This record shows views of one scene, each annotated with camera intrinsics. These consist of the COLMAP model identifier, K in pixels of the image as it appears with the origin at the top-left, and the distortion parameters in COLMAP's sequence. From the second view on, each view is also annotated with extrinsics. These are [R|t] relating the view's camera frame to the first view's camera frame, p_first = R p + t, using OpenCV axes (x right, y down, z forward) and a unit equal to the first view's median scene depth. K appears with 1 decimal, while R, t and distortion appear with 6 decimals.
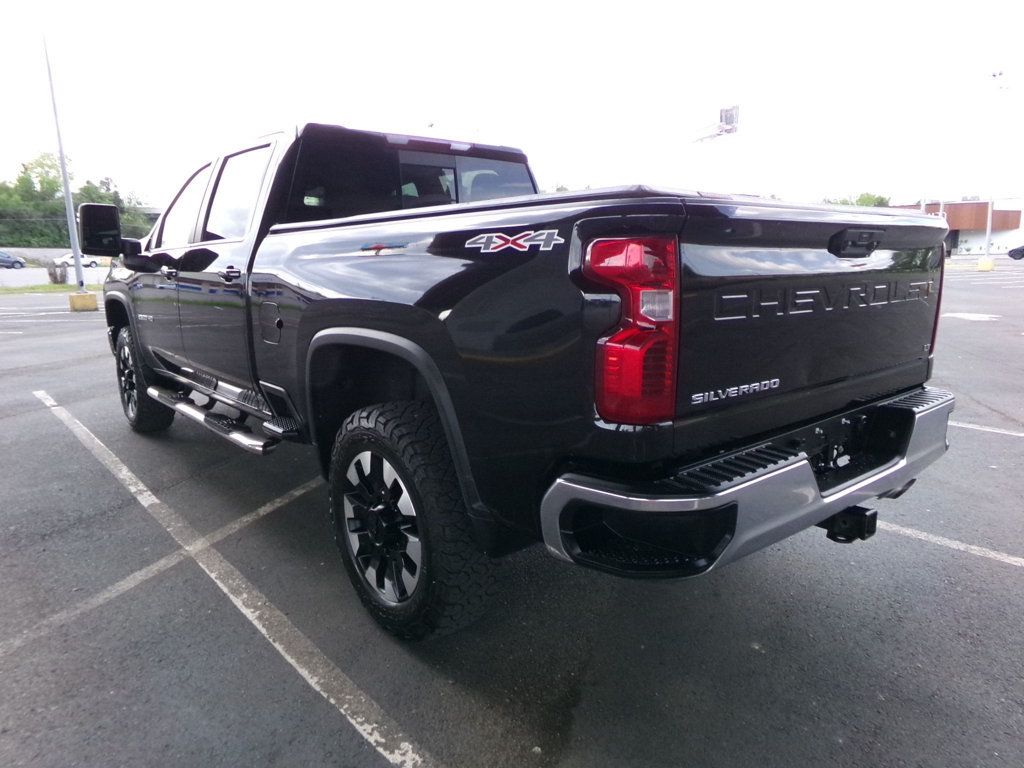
lens RADIAL K [[689.0, 0, 512.0], [0, 689.0, 379.6], [0, 0, 1]] dist [0.001394, 0.018371]
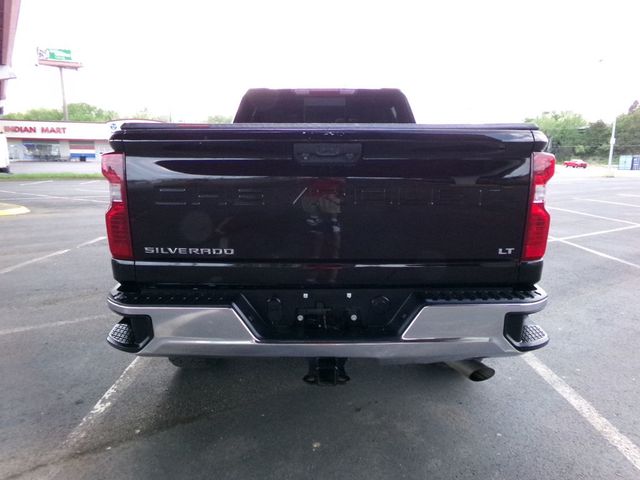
lens RADIAL K [[430.6, 0, 323.6], [0, 430.6, 239.2], [0, 0, 1]] dist [0.001394, 0.018371]
pose [[0.770294, 0.118242, -0.626630, 1.079637], [-0.112015, 0.992469, 0.049578, -0.085101], [0.627773, 0.032002, 0.777738, 0.396664]]
